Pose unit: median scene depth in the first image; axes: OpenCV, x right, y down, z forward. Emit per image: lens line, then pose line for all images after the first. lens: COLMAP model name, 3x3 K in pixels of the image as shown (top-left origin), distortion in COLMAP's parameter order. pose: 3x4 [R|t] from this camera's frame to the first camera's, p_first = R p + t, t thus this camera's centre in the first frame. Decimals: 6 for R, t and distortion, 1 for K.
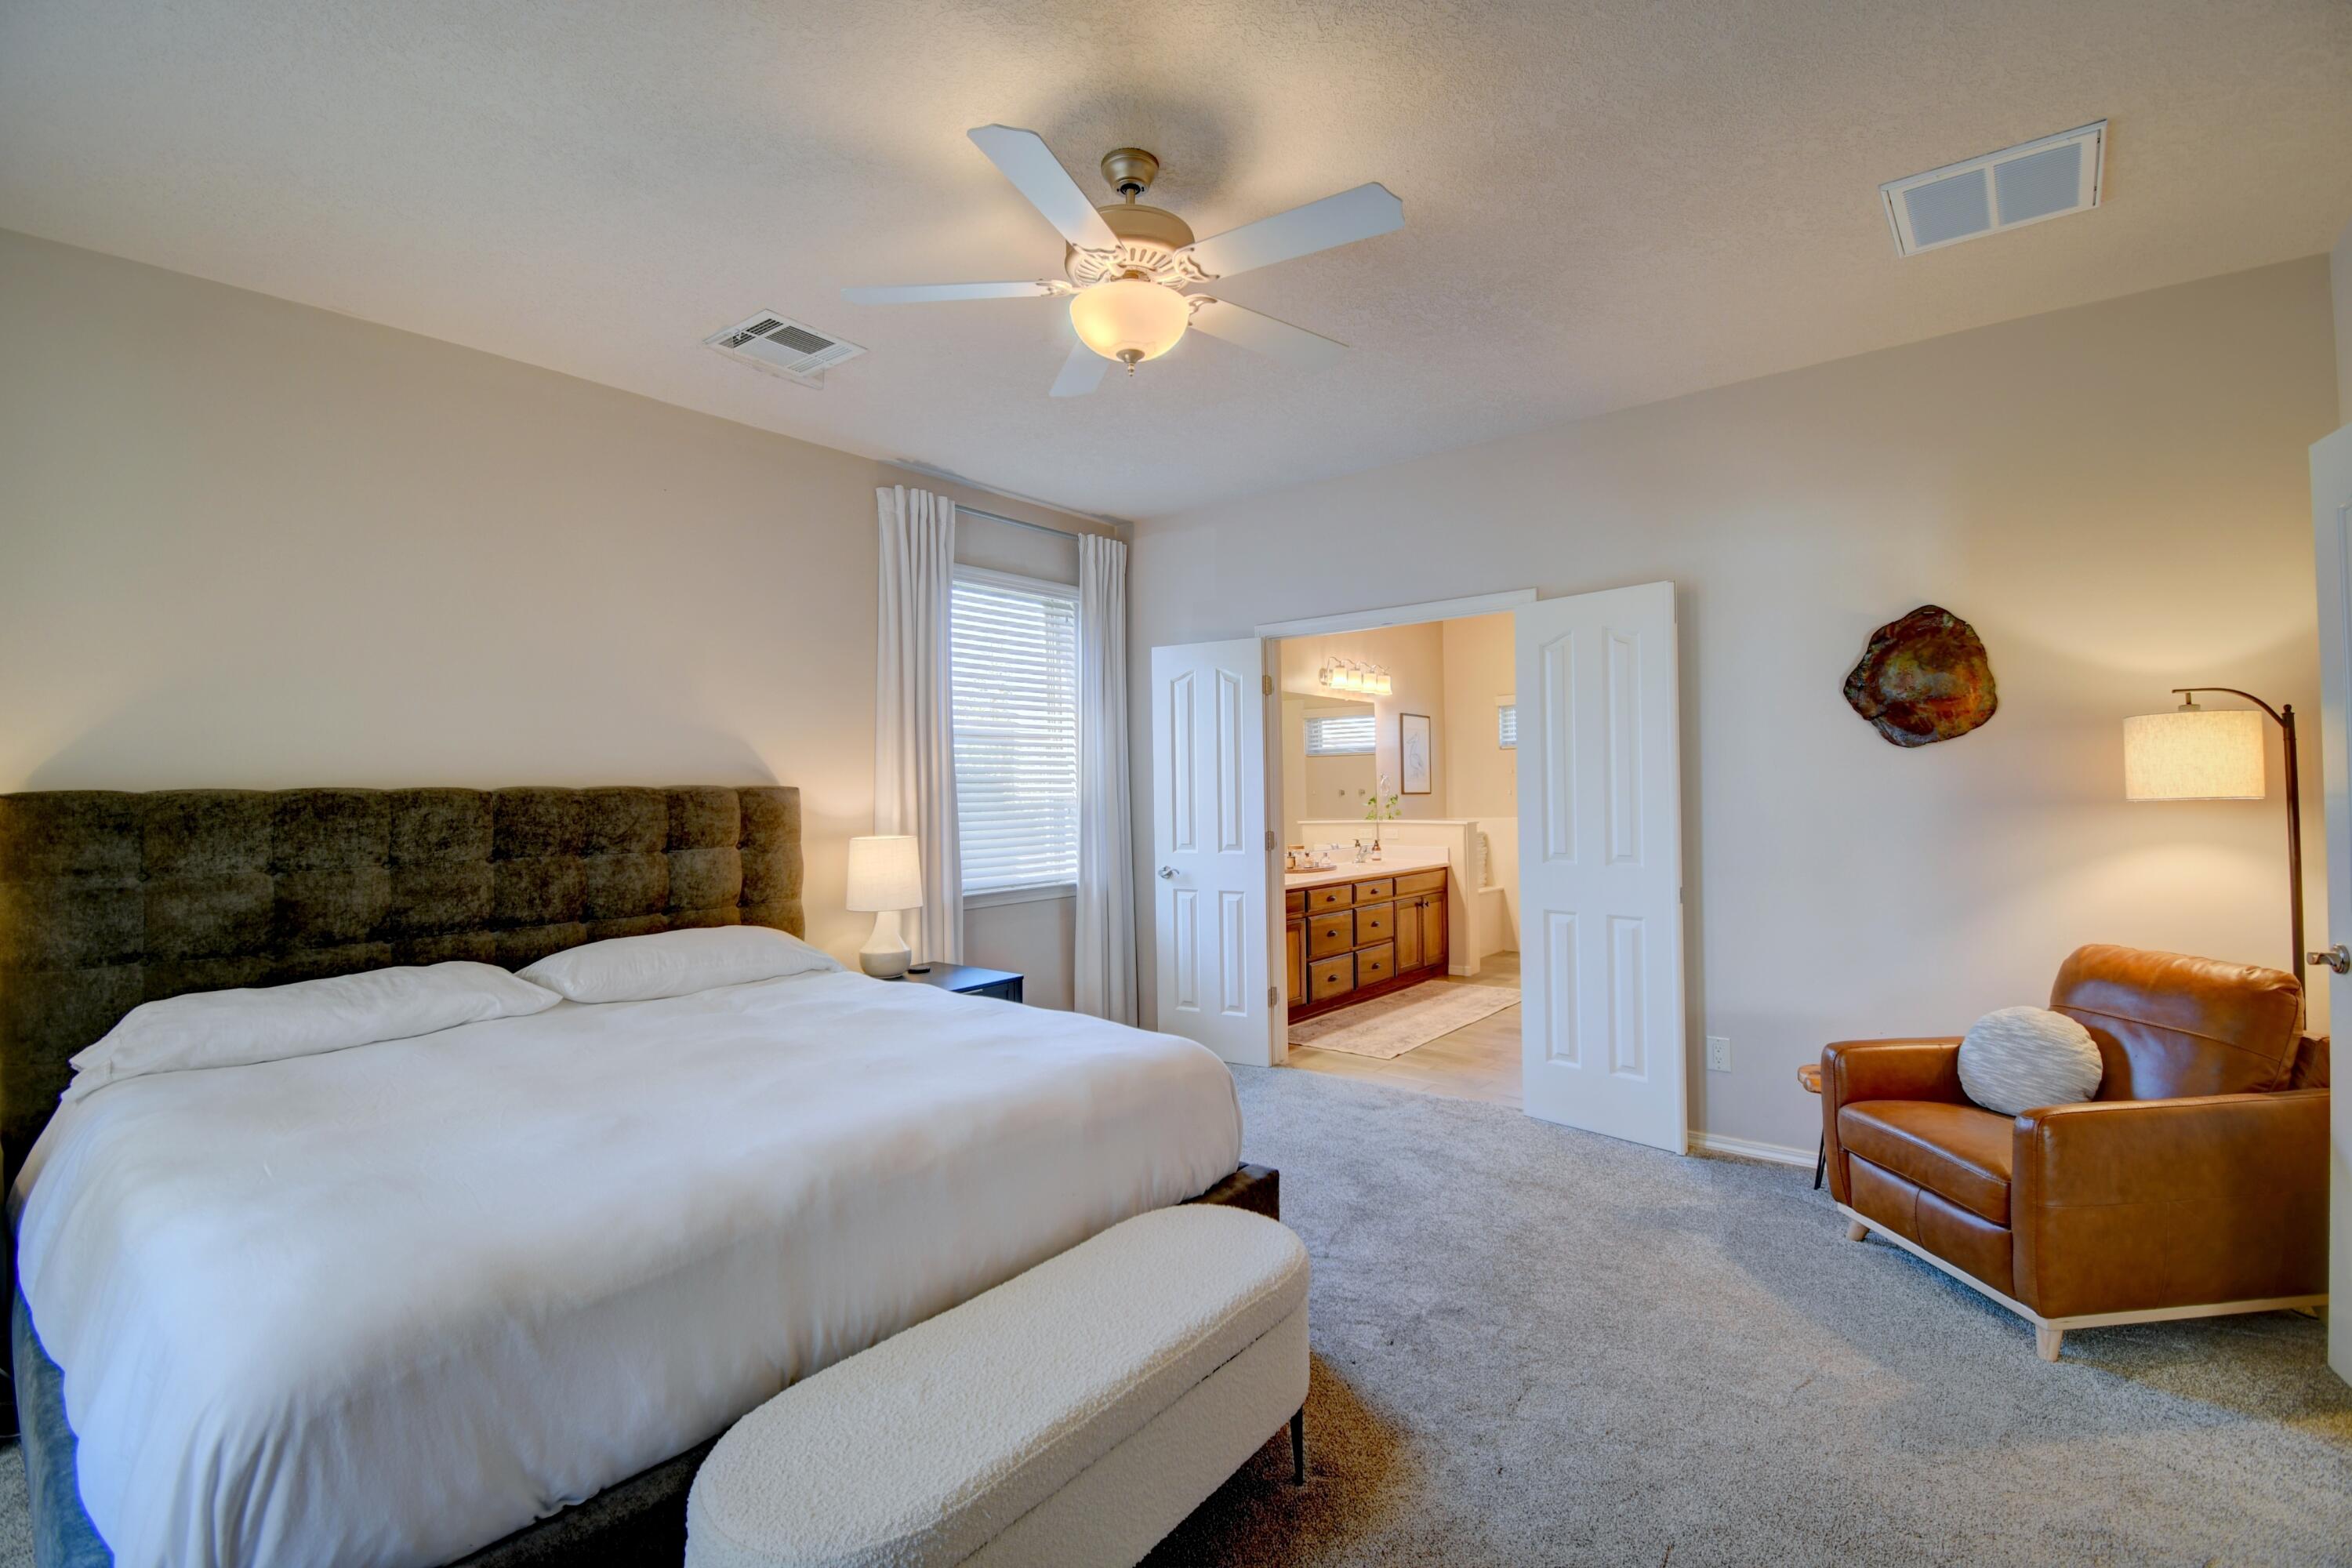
lens RADIAL K [[1071.1, 0, 1159.8], [0, 1071.1, 796.0], [0, 0, 1]] dist [-0.020131, -0.000535]
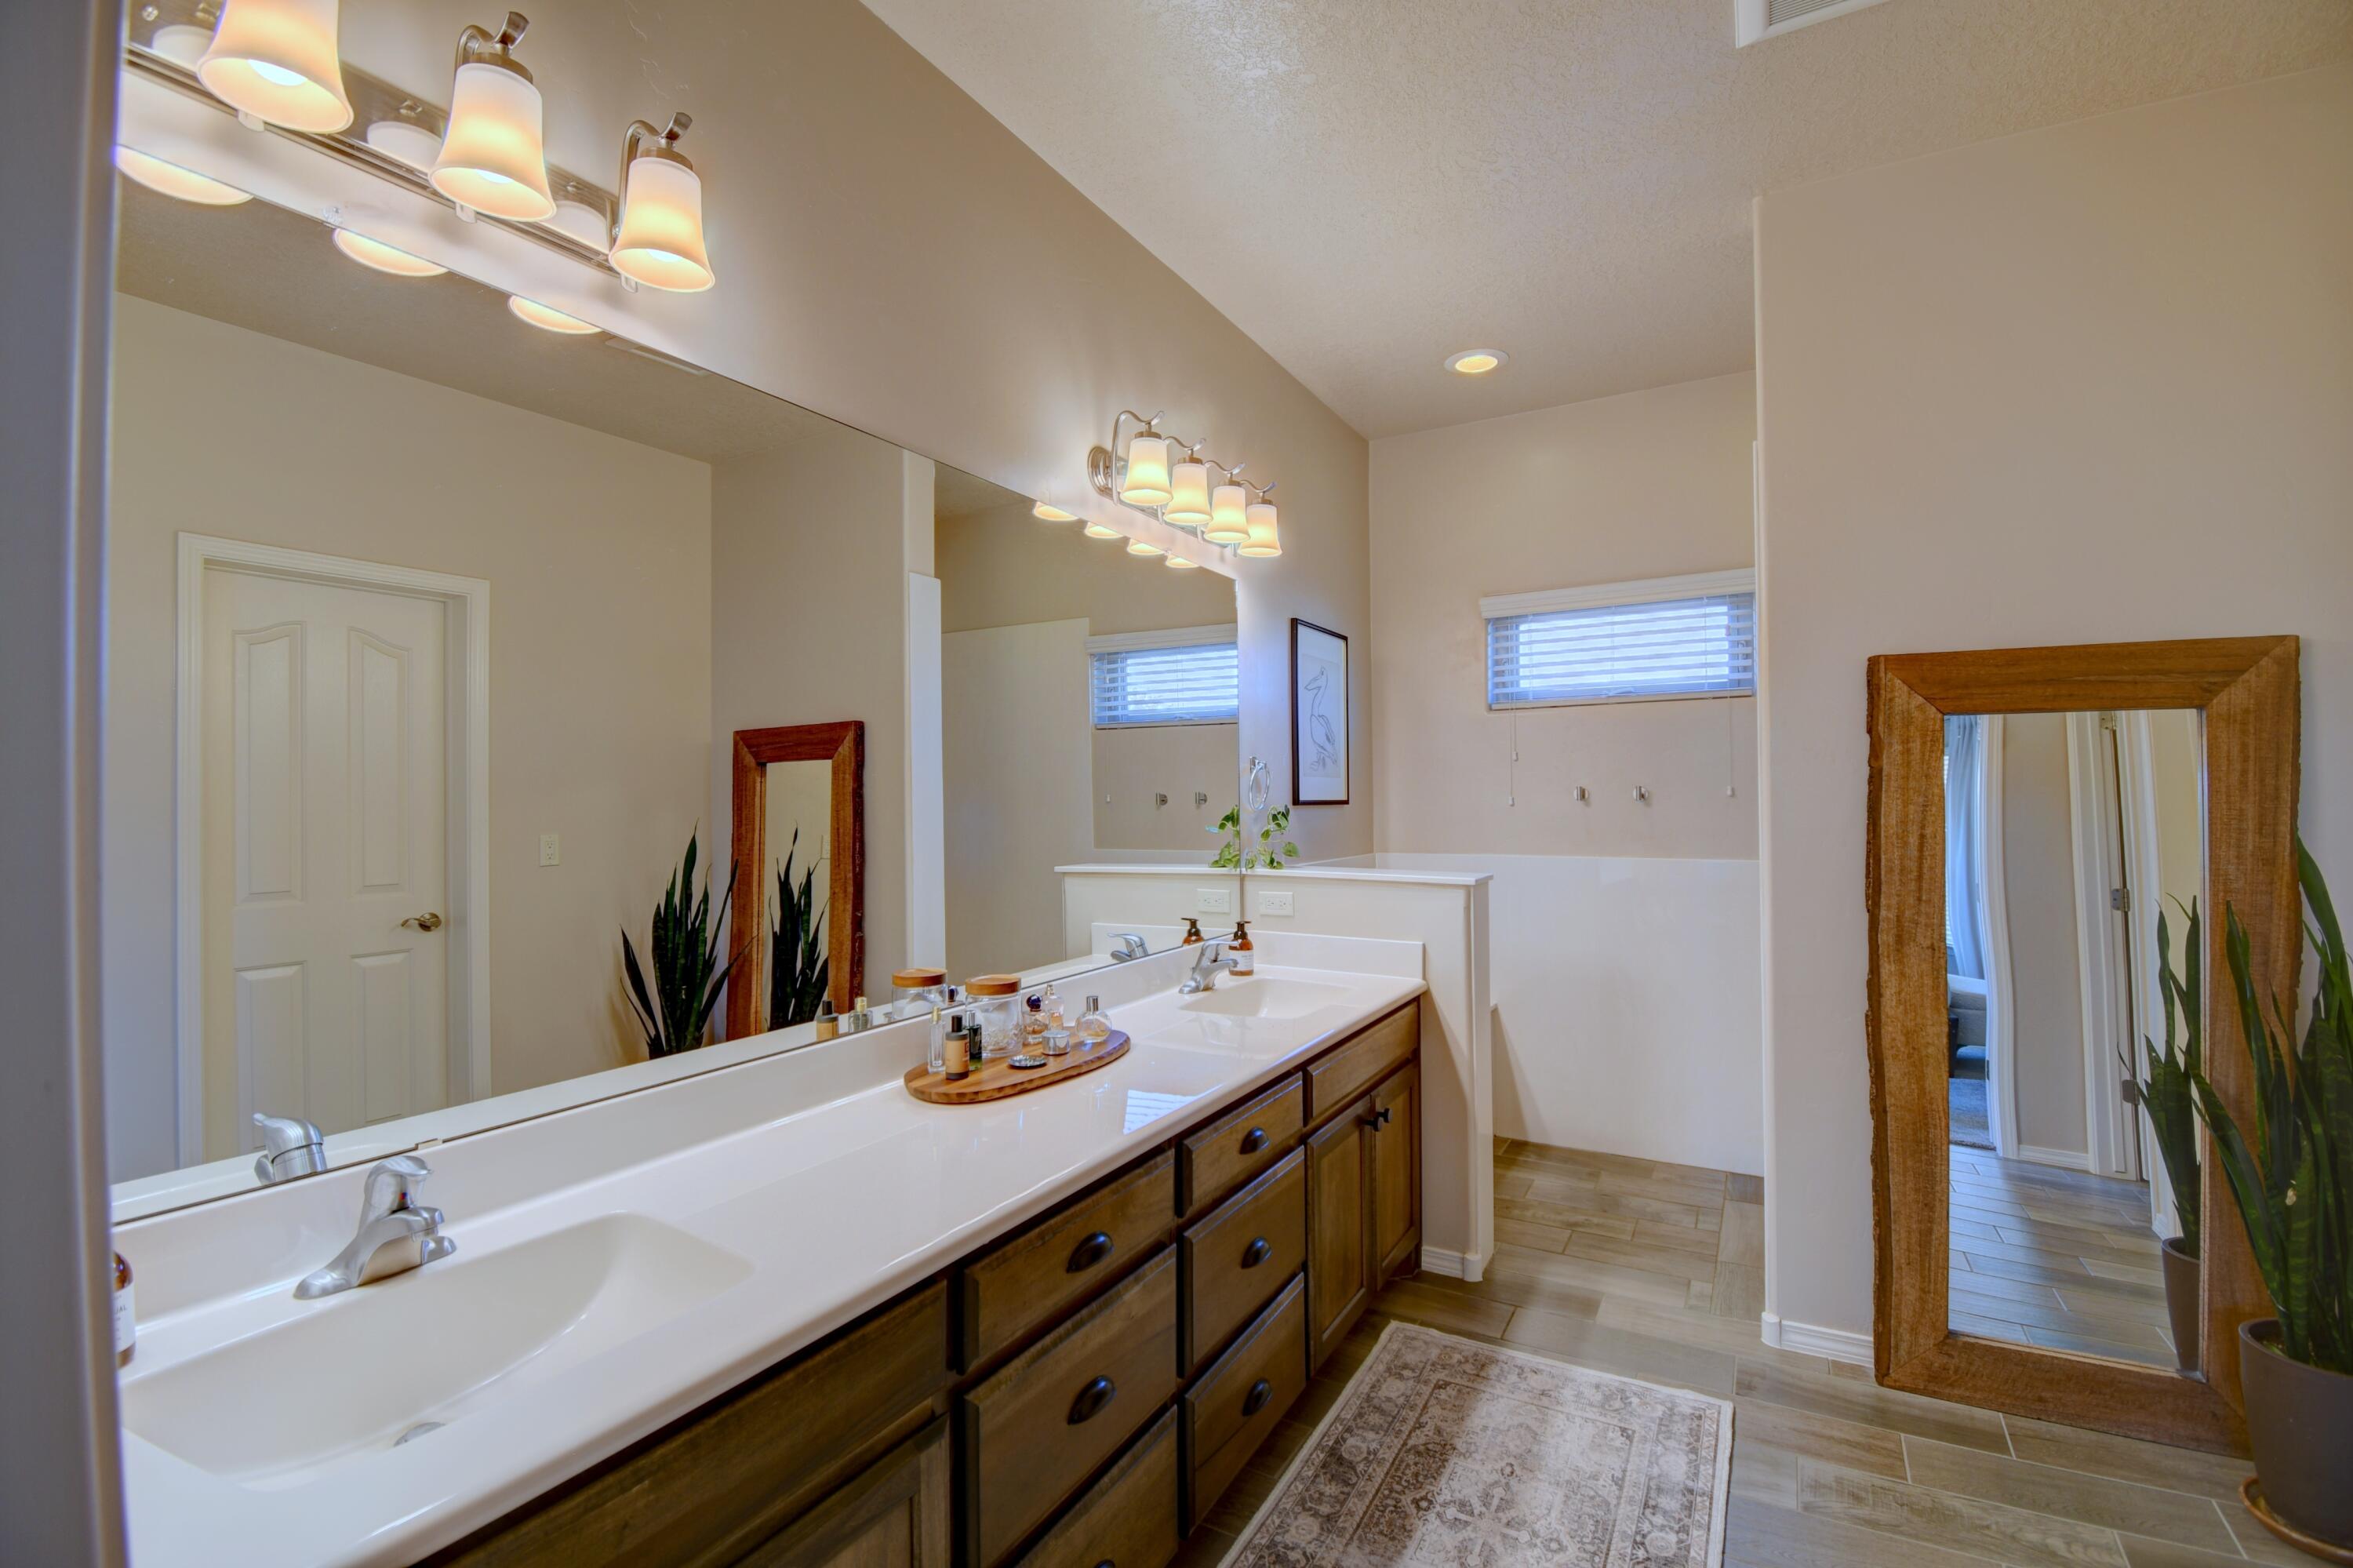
lens RADIAL K [[1071.6, 0, 1177.8], [0, 1071.6, 781.0], [0, 0, 1]] dist [-0.020131, -0.000535]
pose [[0.985836, 0.010009, 0.167412, 0.112236], [-0.007182, 0.999821, -0.017483, -0.003990], [-0.167557, 0.016033, 0.985732, 0.612565]]
